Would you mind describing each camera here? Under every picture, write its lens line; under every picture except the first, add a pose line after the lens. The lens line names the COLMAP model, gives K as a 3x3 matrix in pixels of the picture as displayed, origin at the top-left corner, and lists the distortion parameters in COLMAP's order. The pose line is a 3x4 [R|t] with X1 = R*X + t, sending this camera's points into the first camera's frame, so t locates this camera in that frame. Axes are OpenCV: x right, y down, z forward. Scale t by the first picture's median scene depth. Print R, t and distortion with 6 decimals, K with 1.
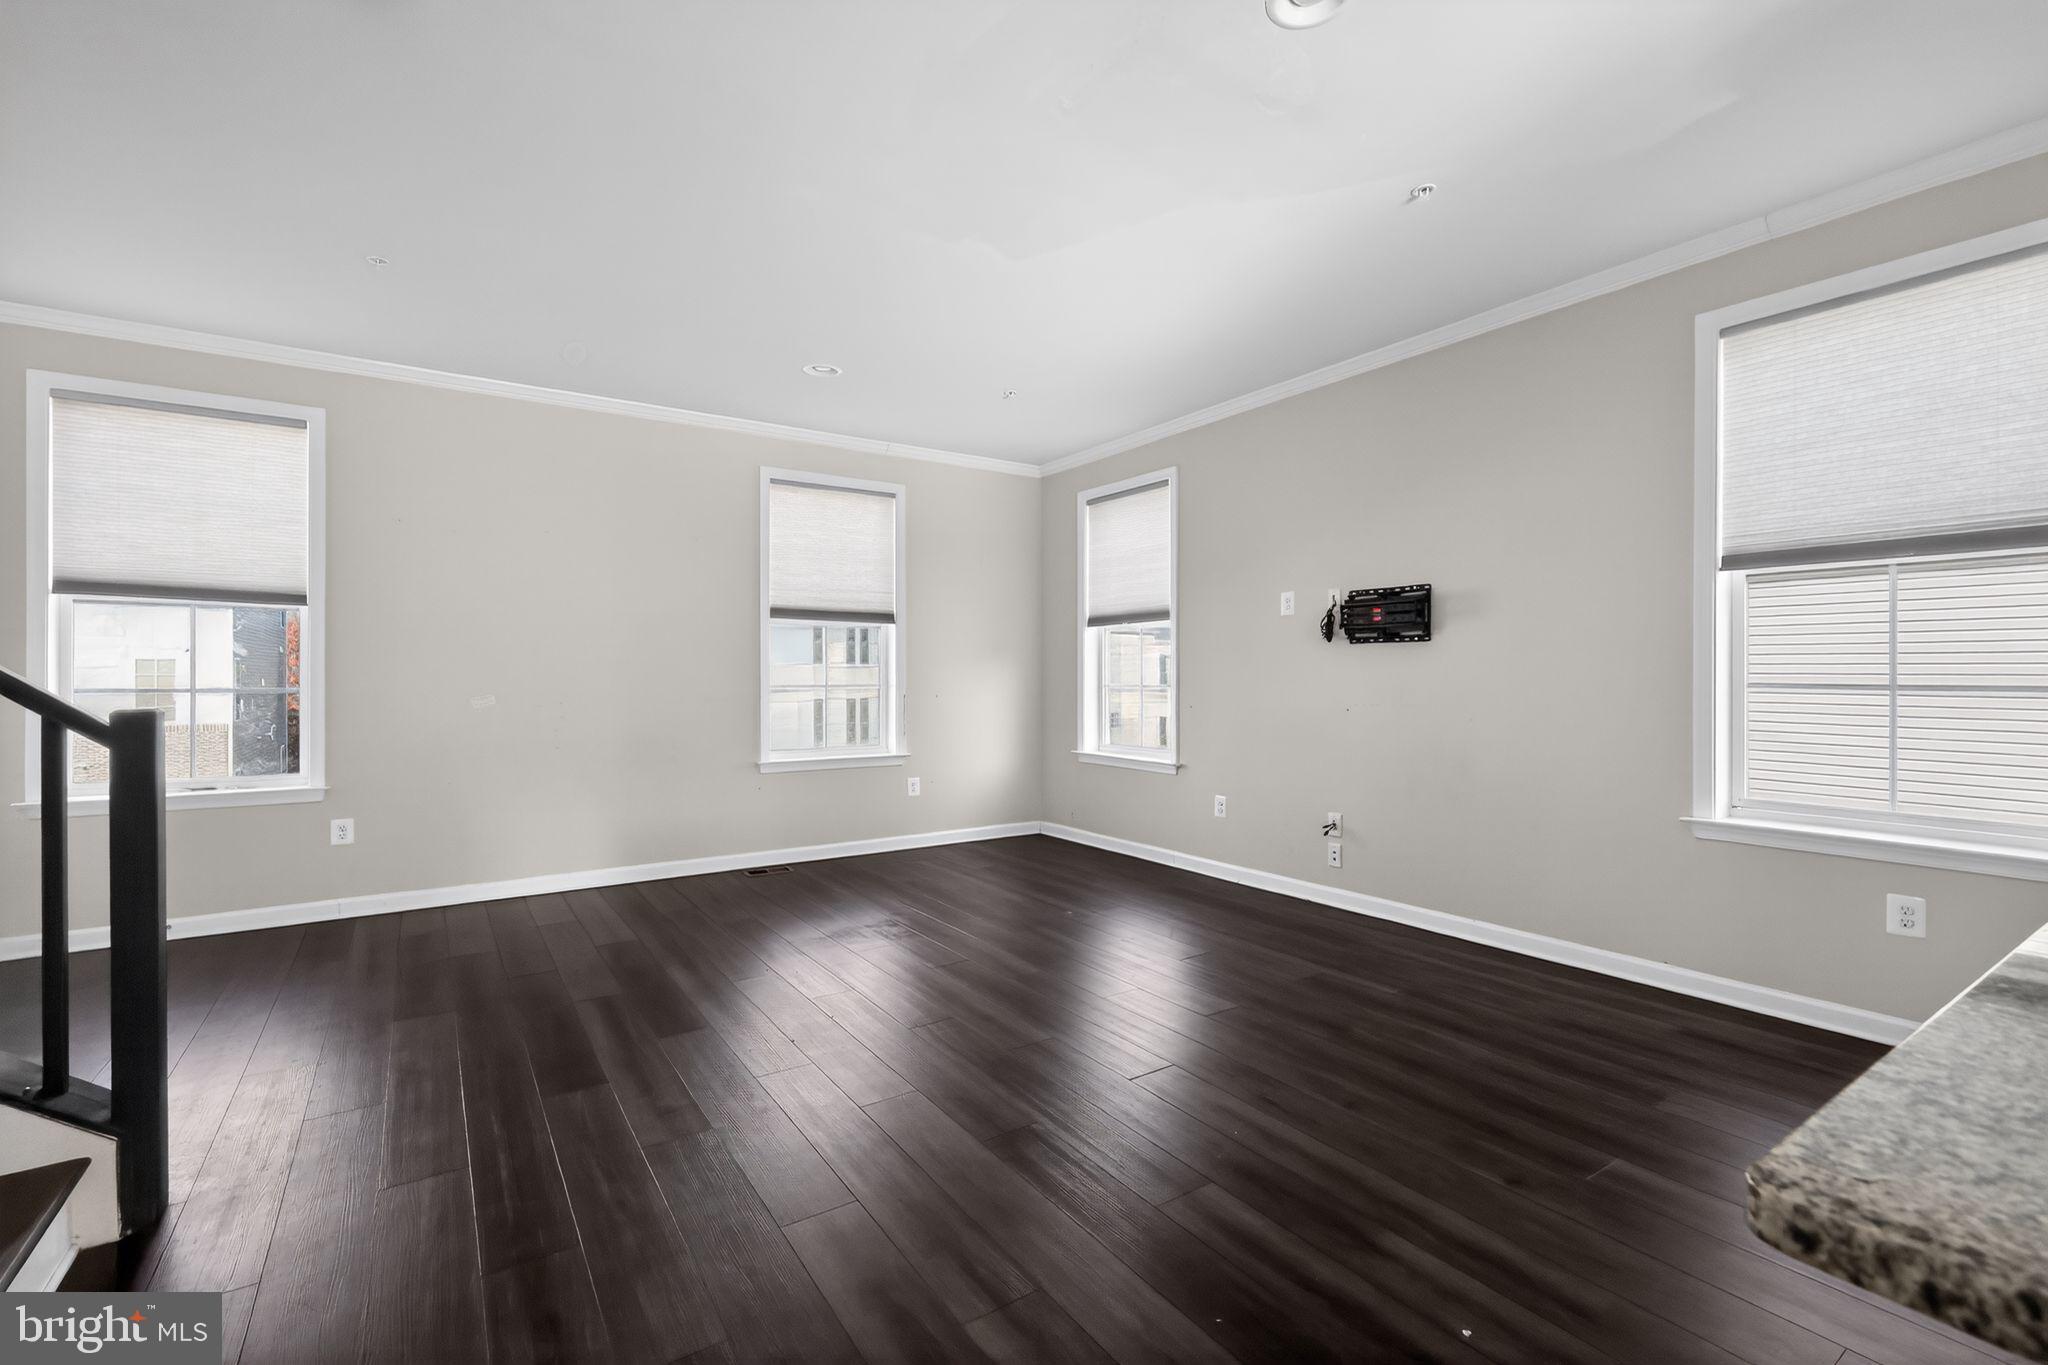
lens RADIAL K [[893.0, 0, 1022.2], [0, 893.0, 666.2], [0, 0, 1]] dist [0.003455, -0.001131]
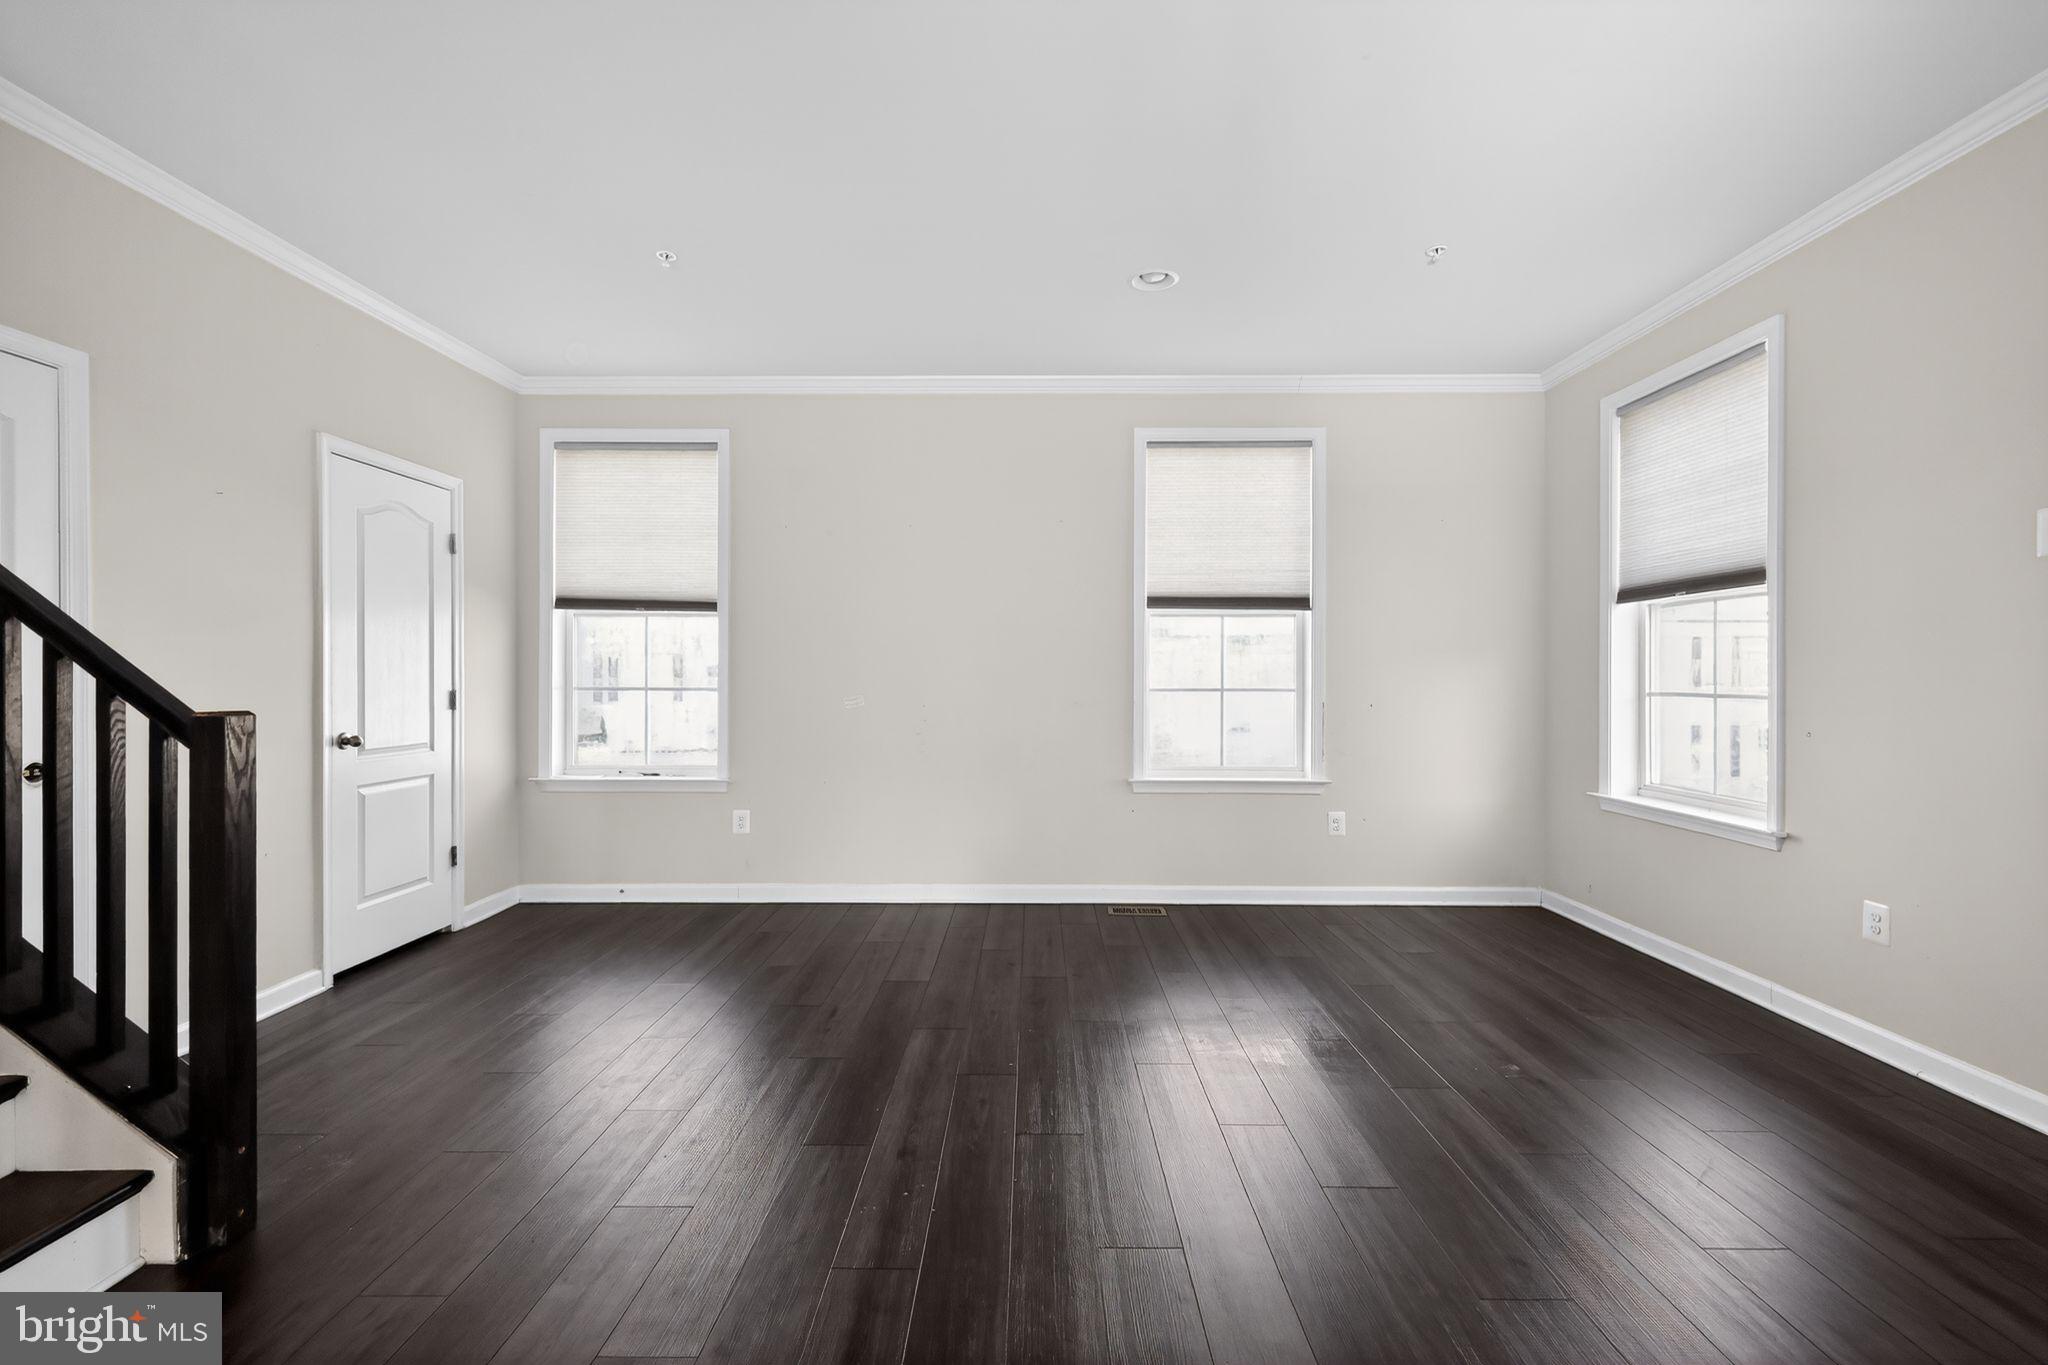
lens RADIAL K [[893.0, 0, 1020.2], [0, 893.0, 677.3], [0, 0, 1]] dist [0.003455, -0.001131]
pose [[0.823731, 0.002694, -0.566975, 0.093500], [0.003536, 0.999945, 0.009889, 0.001730], [0.566970, -0.010151, 0.823676, 0.239781]]
